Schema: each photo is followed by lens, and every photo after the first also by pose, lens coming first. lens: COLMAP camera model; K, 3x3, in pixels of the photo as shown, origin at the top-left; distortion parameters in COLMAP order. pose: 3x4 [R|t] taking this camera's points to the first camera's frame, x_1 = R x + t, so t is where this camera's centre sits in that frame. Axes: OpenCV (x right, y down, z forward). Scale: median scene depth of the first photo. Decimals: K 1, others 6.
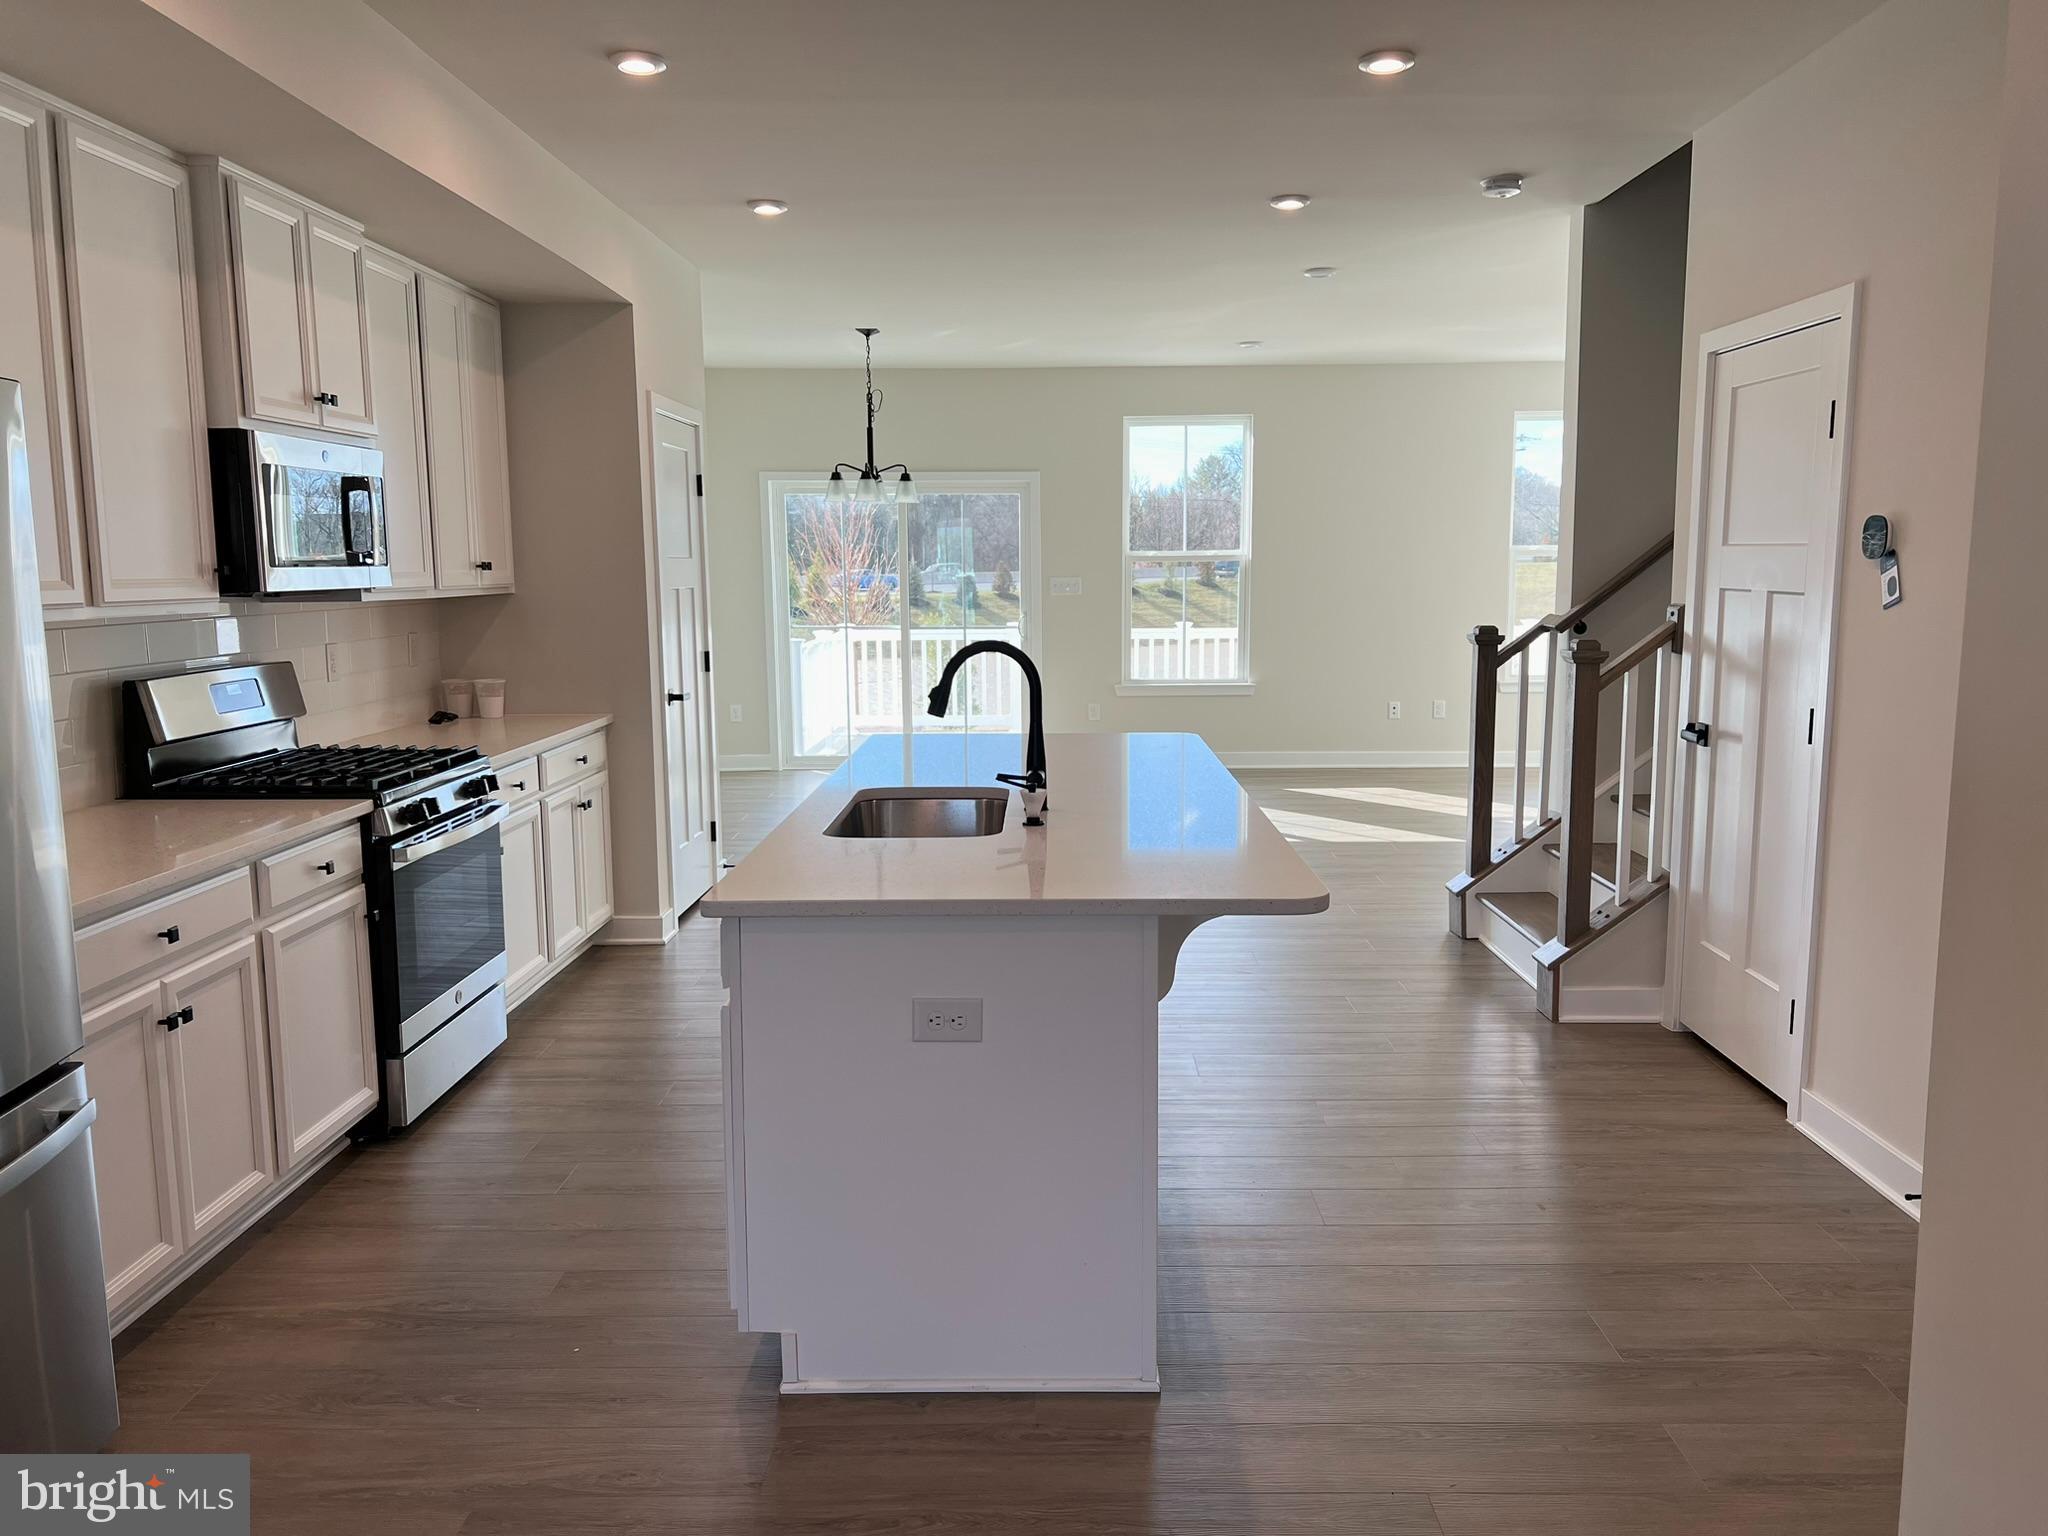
lens RADIAL K [[1556.2, 0, 1018.1], [0, 1556.2, 773.2], [0, 0, 1]] dist [0.059697, -0.045481]
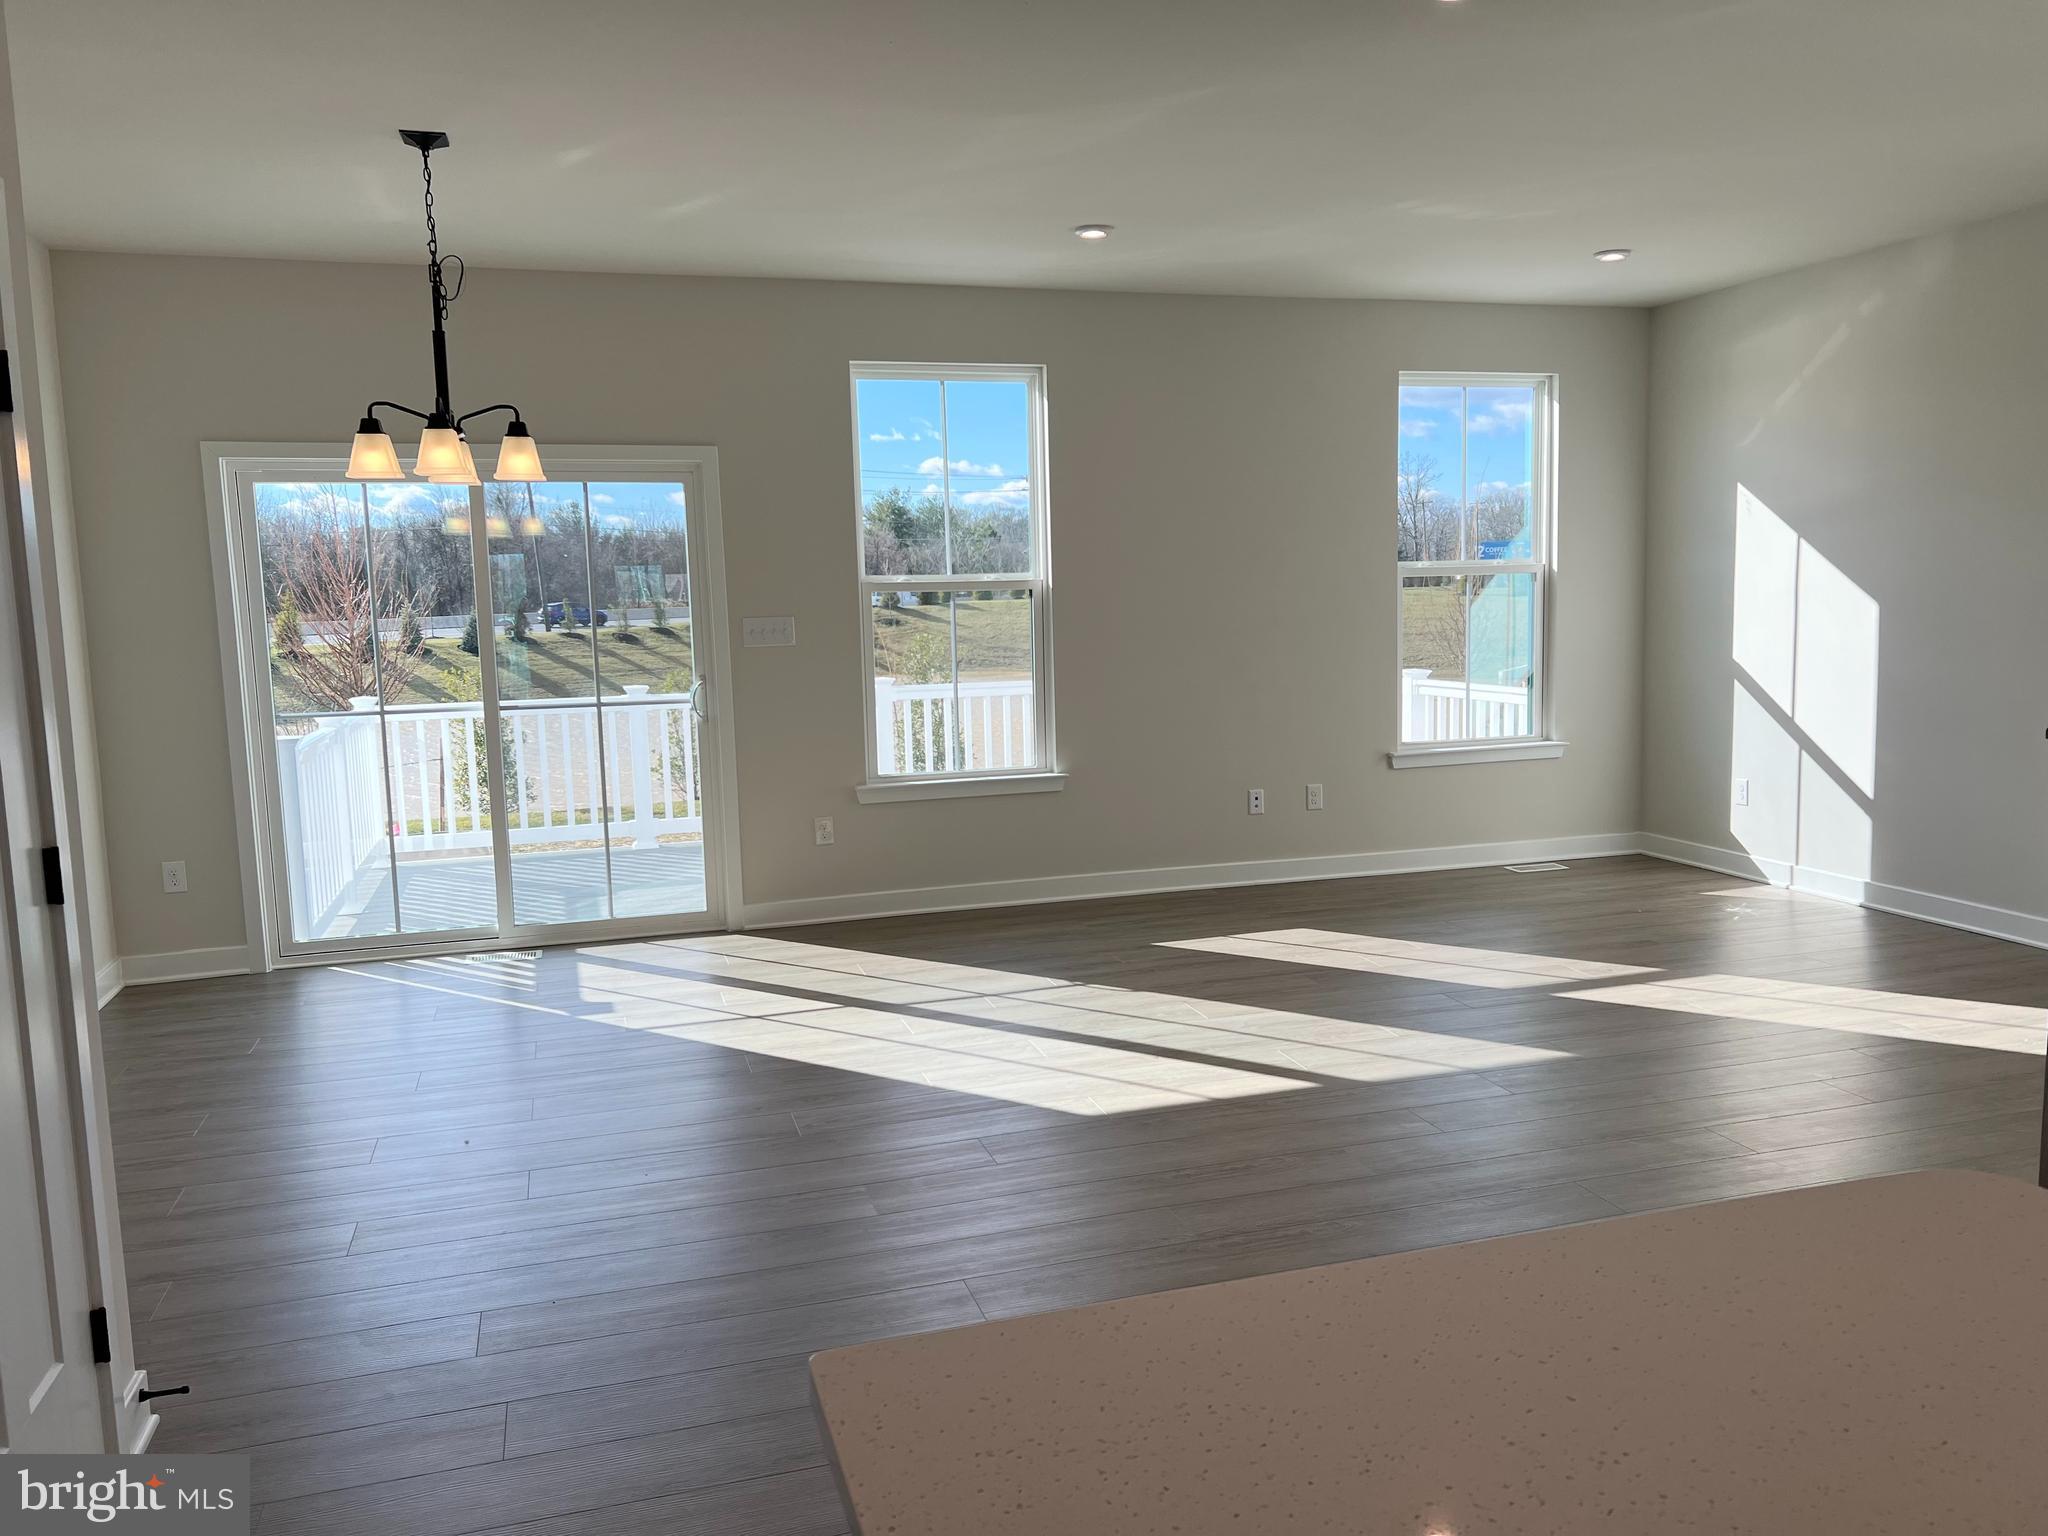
lens RADIAL K [[1556.2, 0, 1038.3], [0, 1556.2, 769.7], [0, 0, 1]] dist [0.059697, -0.045481]
pose [[0.949136, -0.050781, 0.310745, -0.064440], [0.059318, 0.998075, -0.018078, -0.048827], [-0.309229, 0.035591, 0.950321, 0.386603]]
